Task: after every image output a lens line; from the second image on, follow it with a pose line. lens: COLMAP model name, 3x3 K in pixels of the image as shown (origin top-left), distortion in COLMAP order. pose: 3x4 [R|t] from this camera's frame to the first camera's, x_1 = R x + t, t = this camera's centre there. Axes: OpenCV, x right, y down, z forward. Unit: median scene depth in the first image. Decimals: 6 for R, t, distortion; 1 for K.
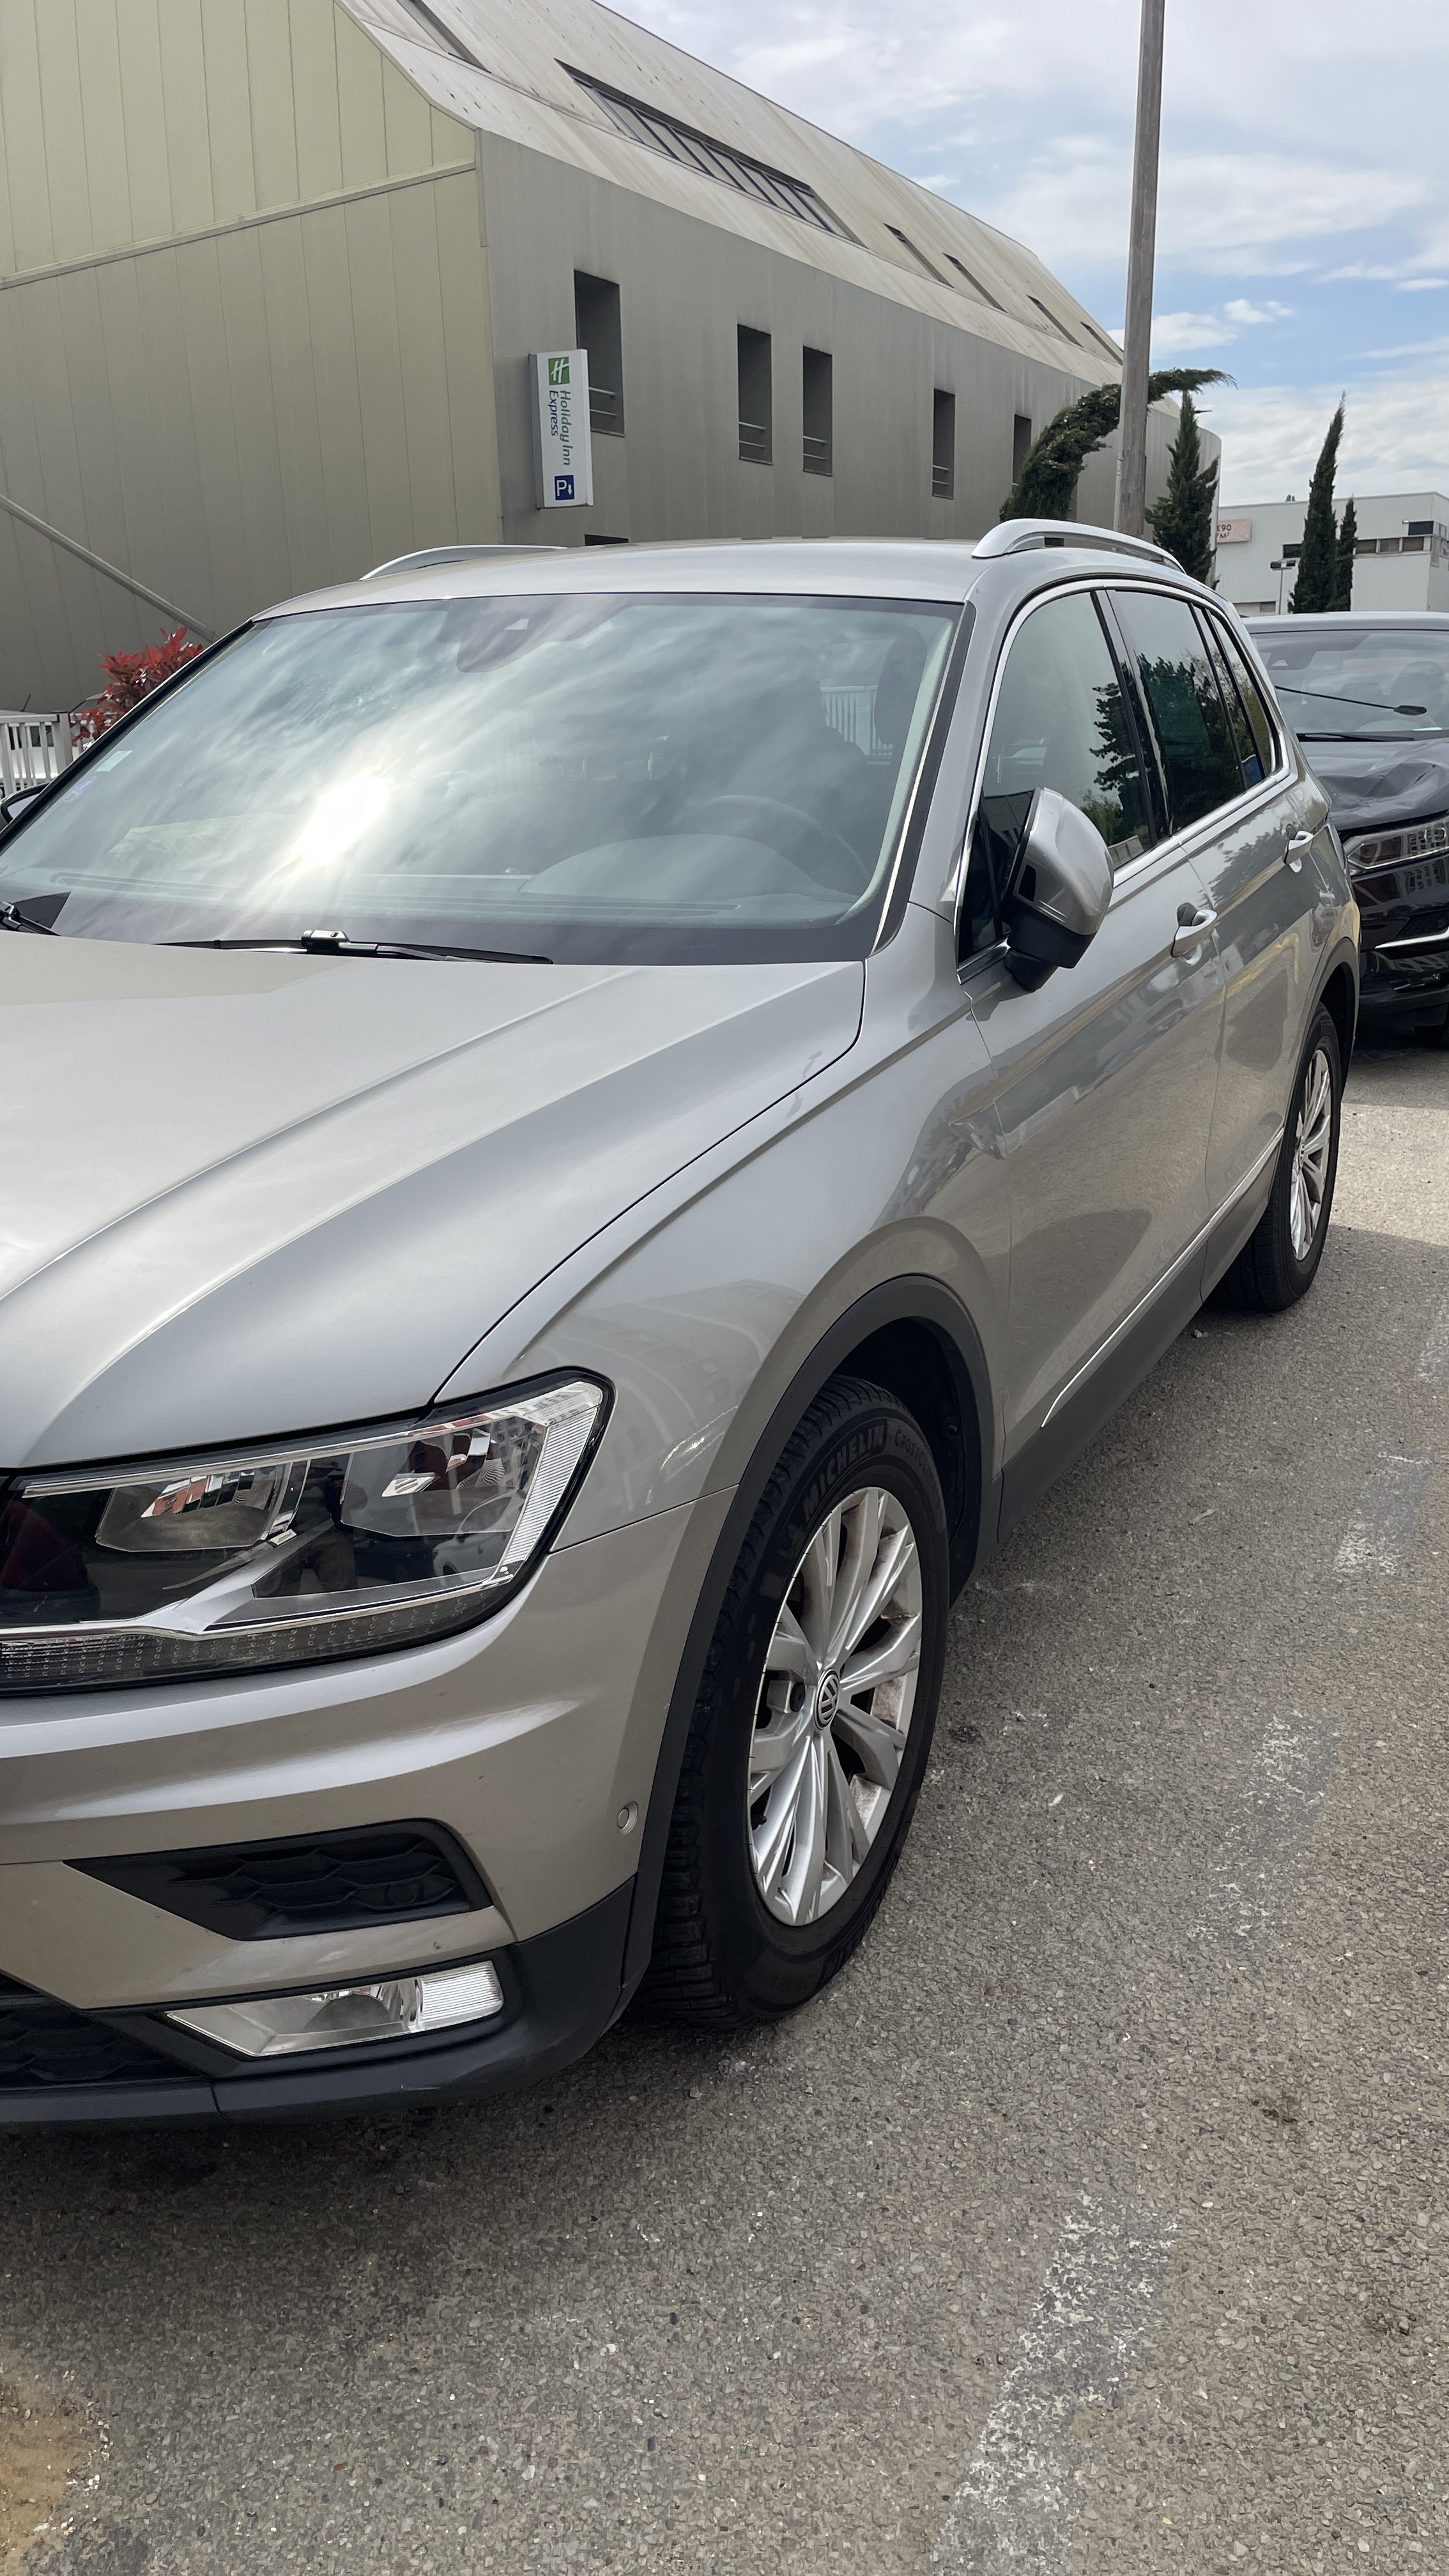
lens RADIAL K [[1948.8, 0, 711.8], [0, 1948.8, 1312.6], [0, 0, 1]] dist [0.069515, -0.084331]
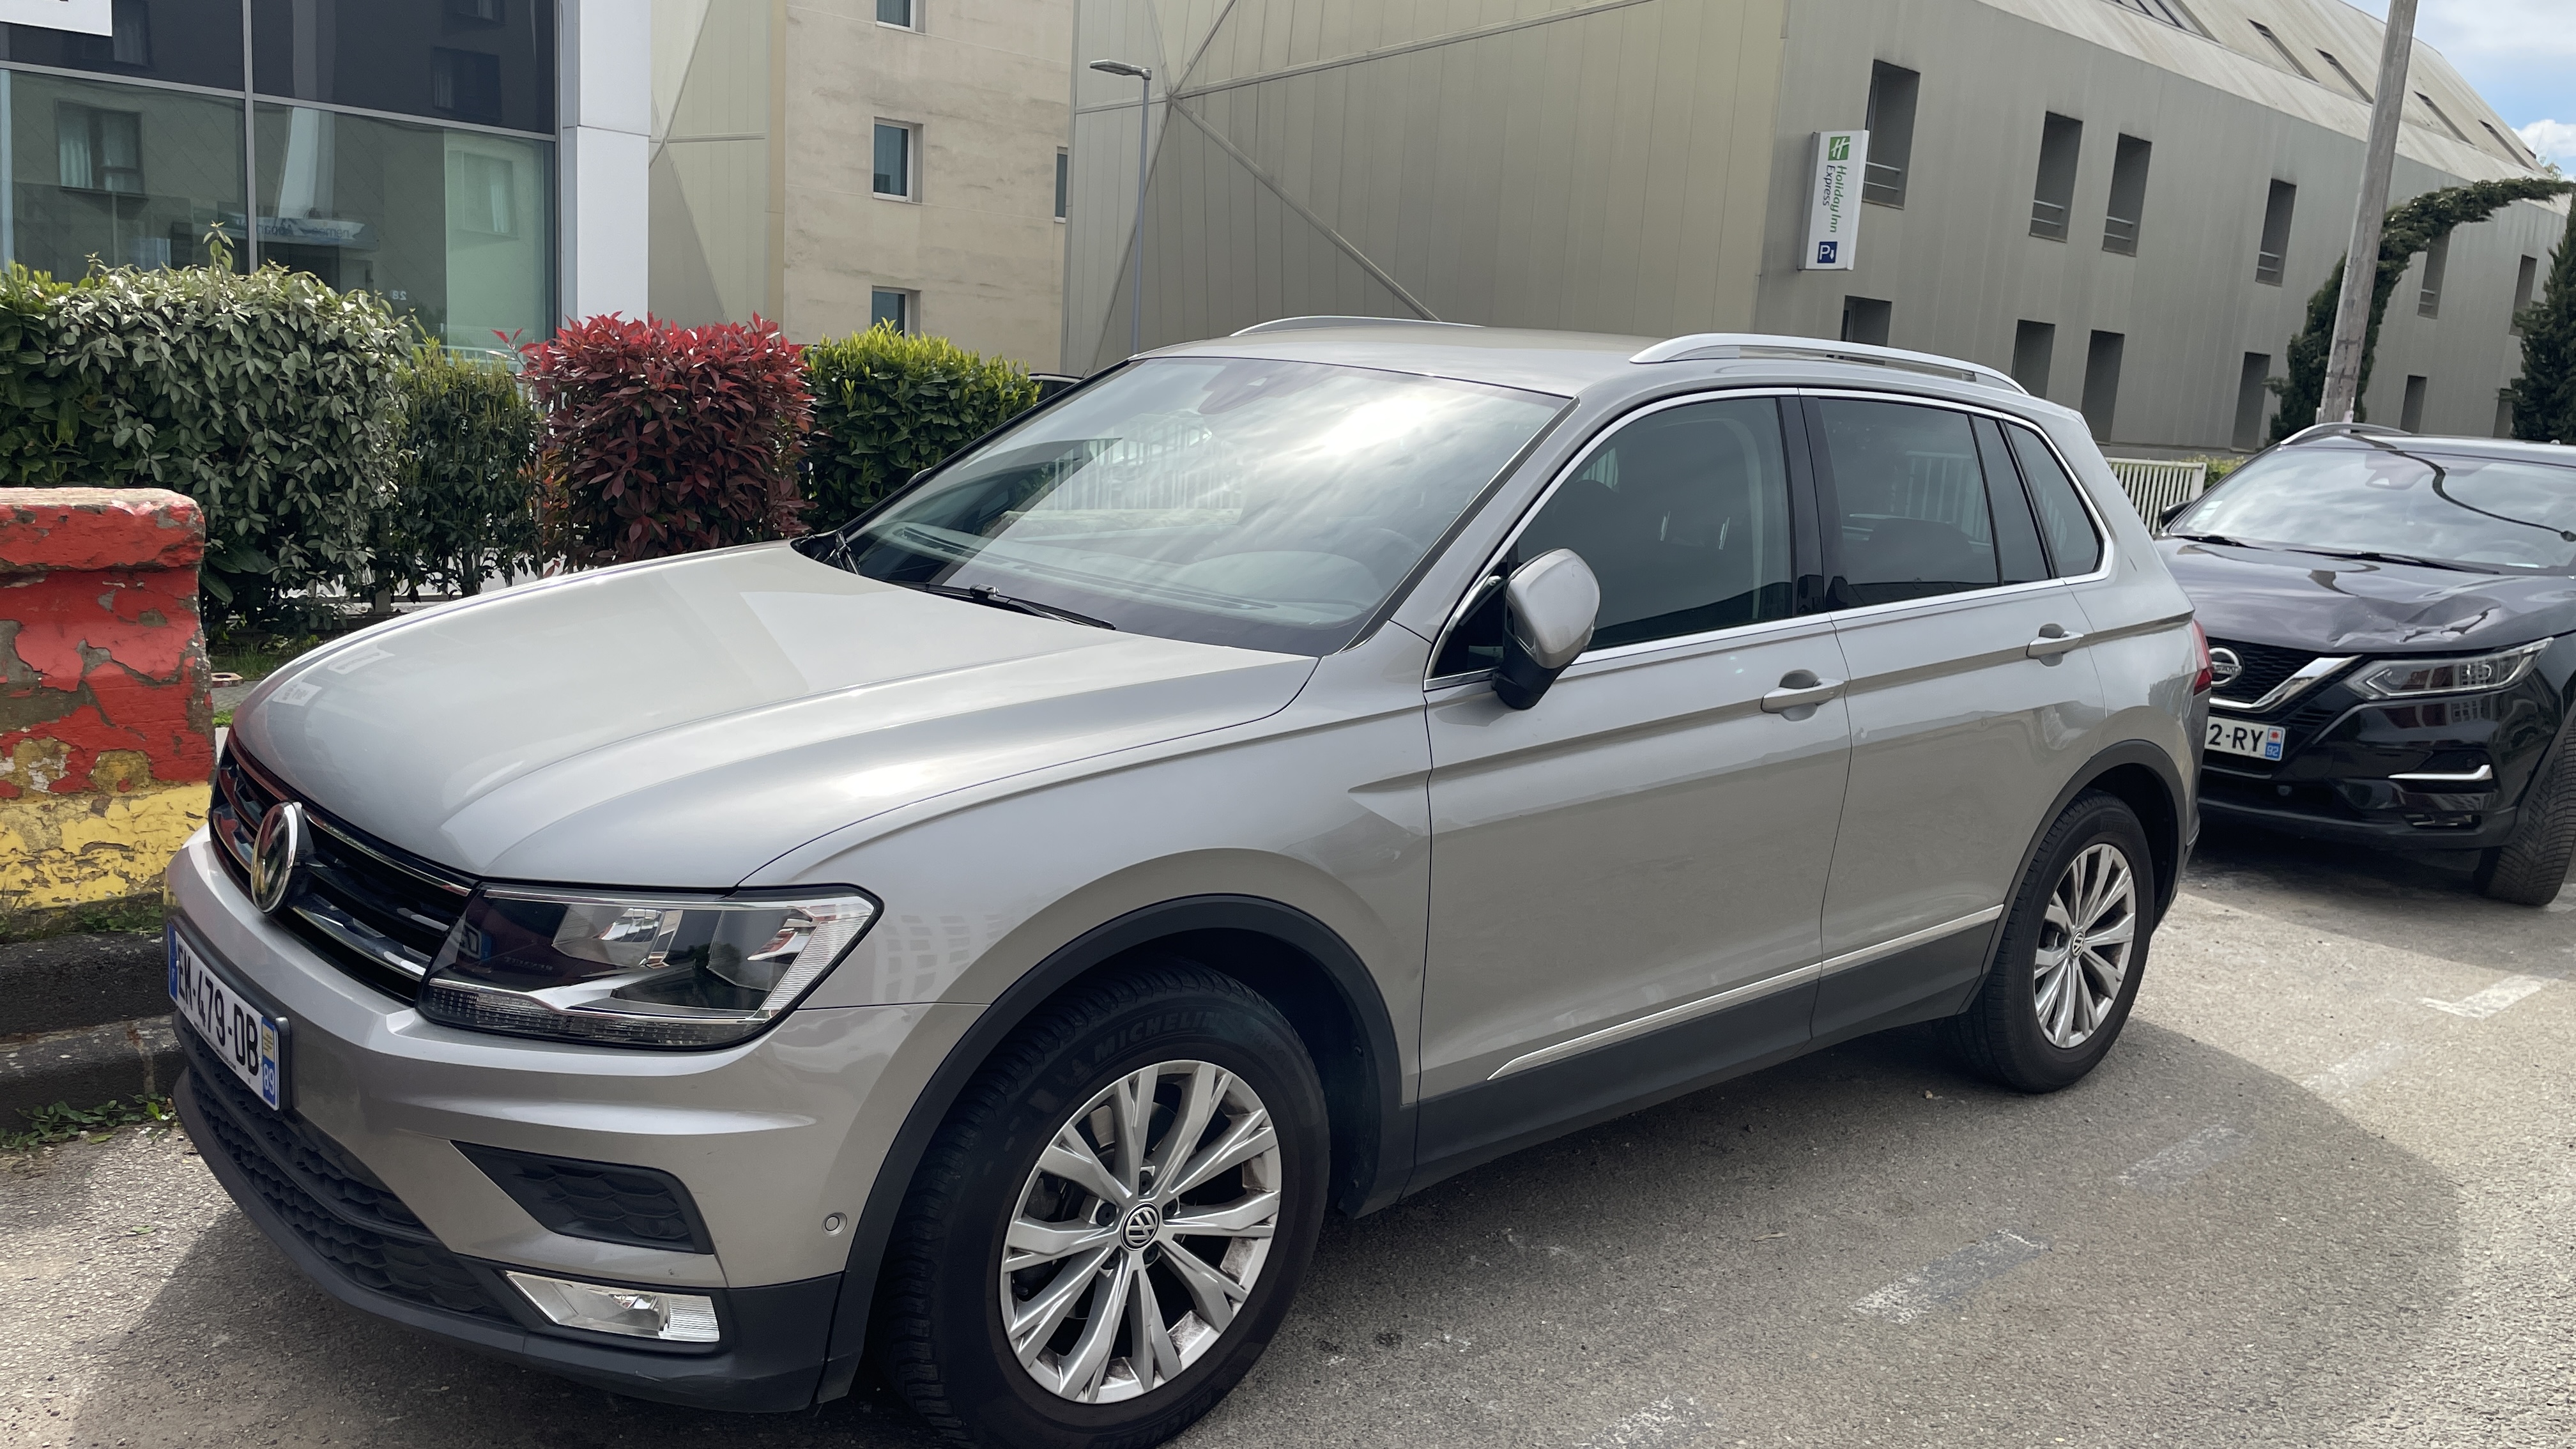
lens RADIAL K [[1948.8, 0, 1310.7], [0, 1948.8, 719.4], [0, 0, 1]] dist [0.069515, -0.084331]
pose [[0.930334, 0.147834, -0.335594, 0.247317], [-0.197156, 0.973267, -0.117819, 0.004409], [0.309205, 0.175775, 0.934610, -0.087218]]
